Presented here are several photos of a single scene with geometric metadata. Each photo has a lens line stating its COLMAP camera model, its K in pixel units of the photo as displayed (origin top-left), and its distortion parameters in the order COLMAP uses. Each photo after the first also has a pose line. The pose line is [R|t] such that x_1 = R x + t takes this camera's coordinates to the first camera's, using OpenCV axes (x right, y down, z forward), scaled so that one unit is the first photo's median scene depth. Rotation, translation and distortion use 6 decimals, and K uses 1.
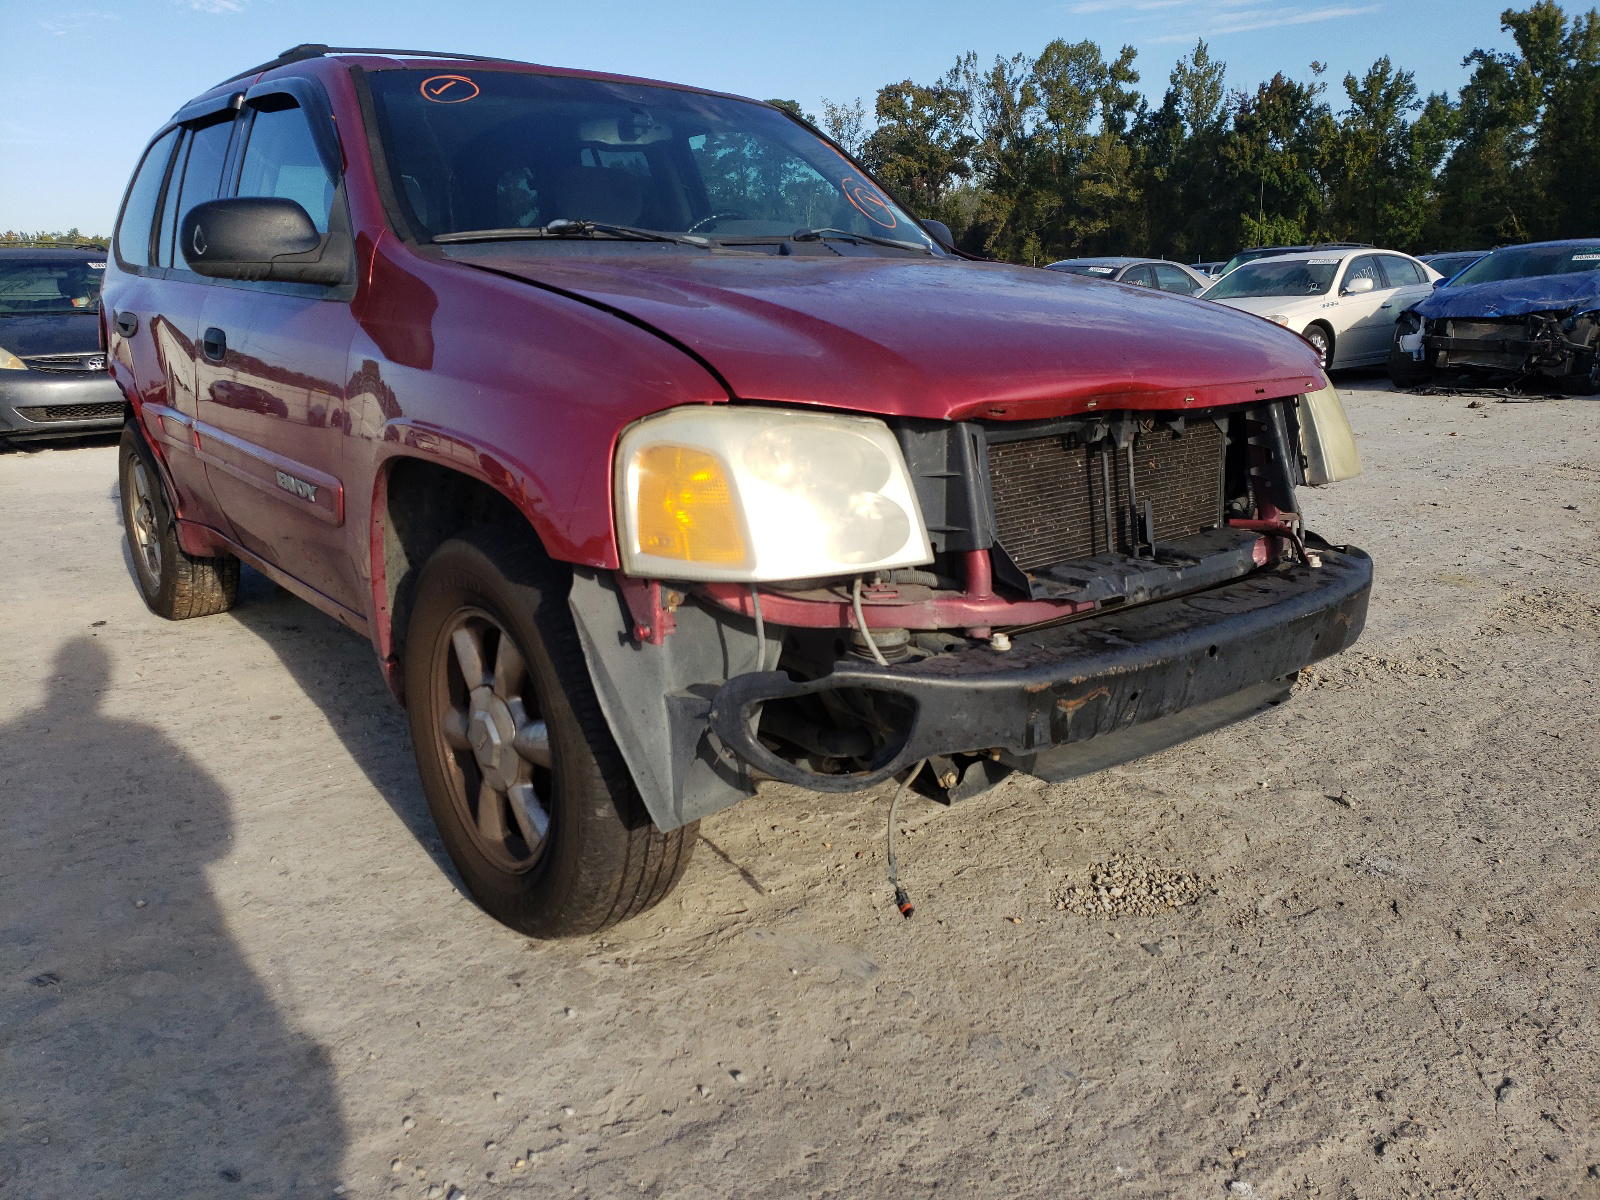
lens RADIAL K [[1195.1, 0, 800.0], [0, 1195.1, 600.0], [0, 0, 1]] dist [0.018962, 0.013929]
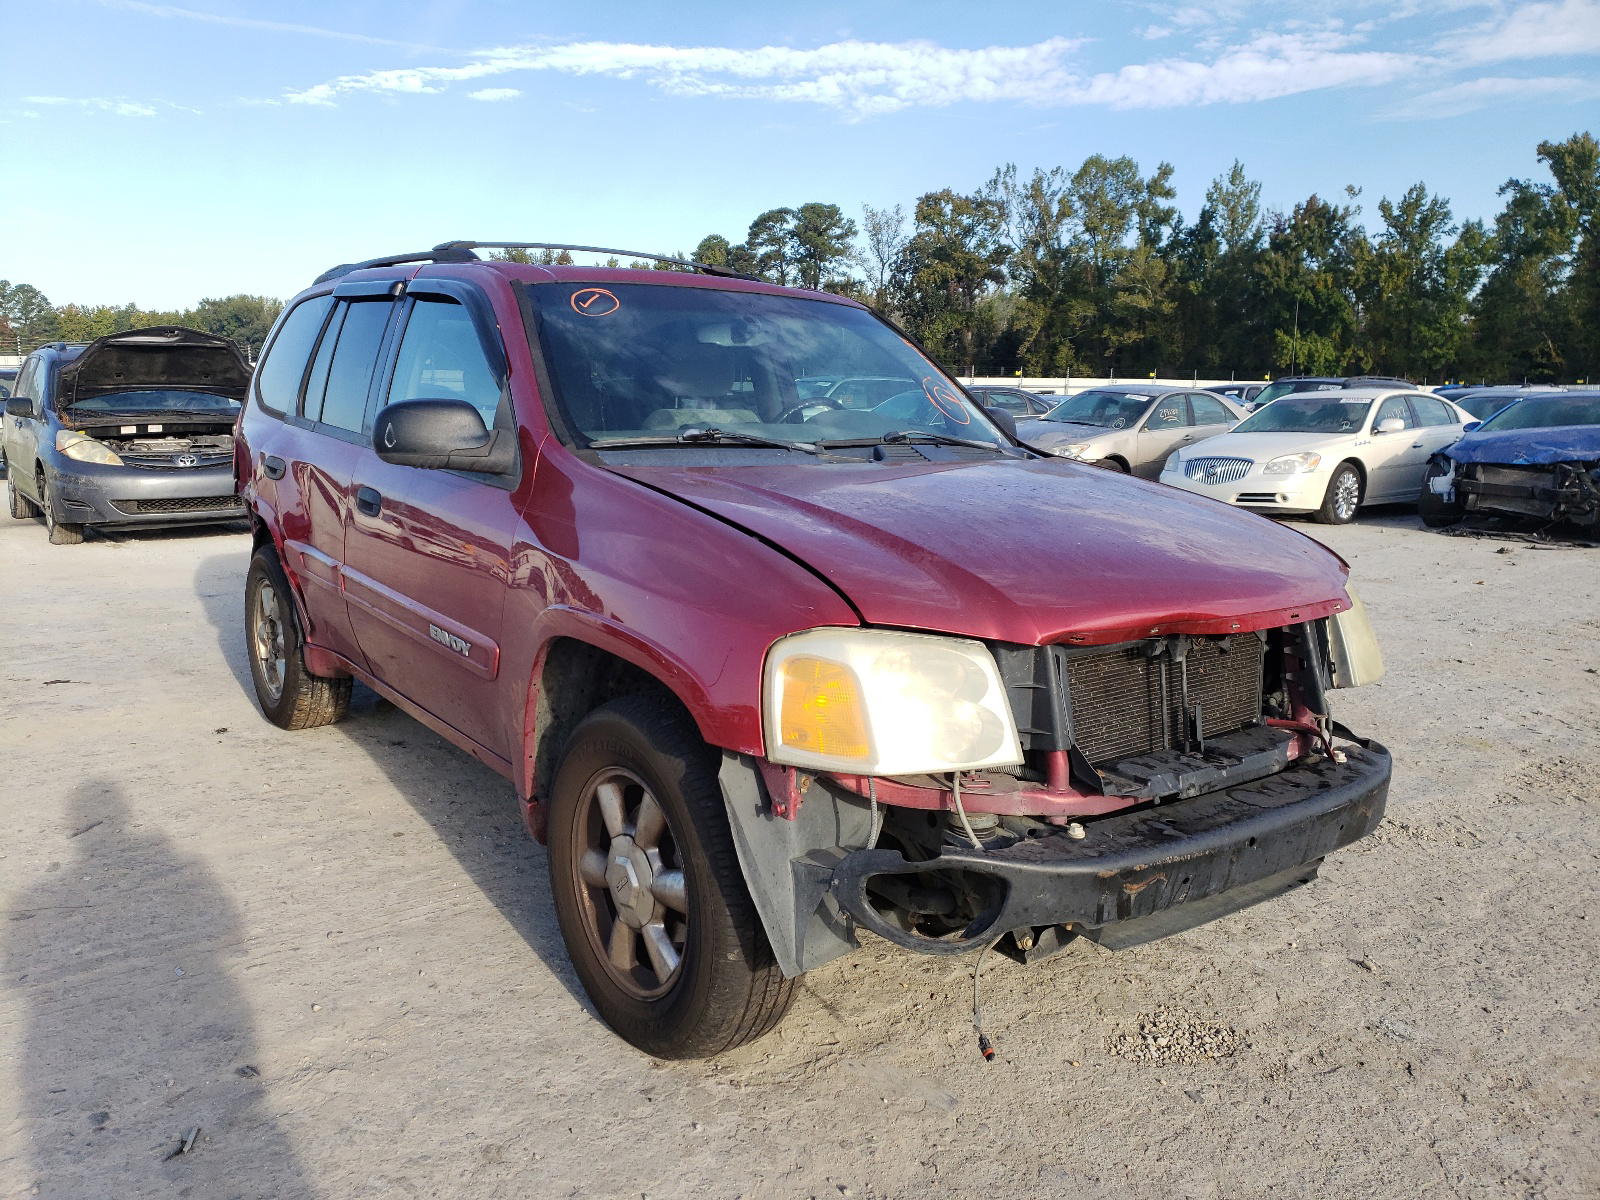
lens RADIAL K [[1228.9, 0, 783.3], [0, 1228.9, 600.1], [0, 0, 1]] dist [0.002259, 0.037125]
pose [[0.998829, 0.041543, -0.024784, -0.076194], [-0.043124, 0.996816, -0.067067, -0.072991], [0.021919, 0.068057, 0.997441, -0.185325]]
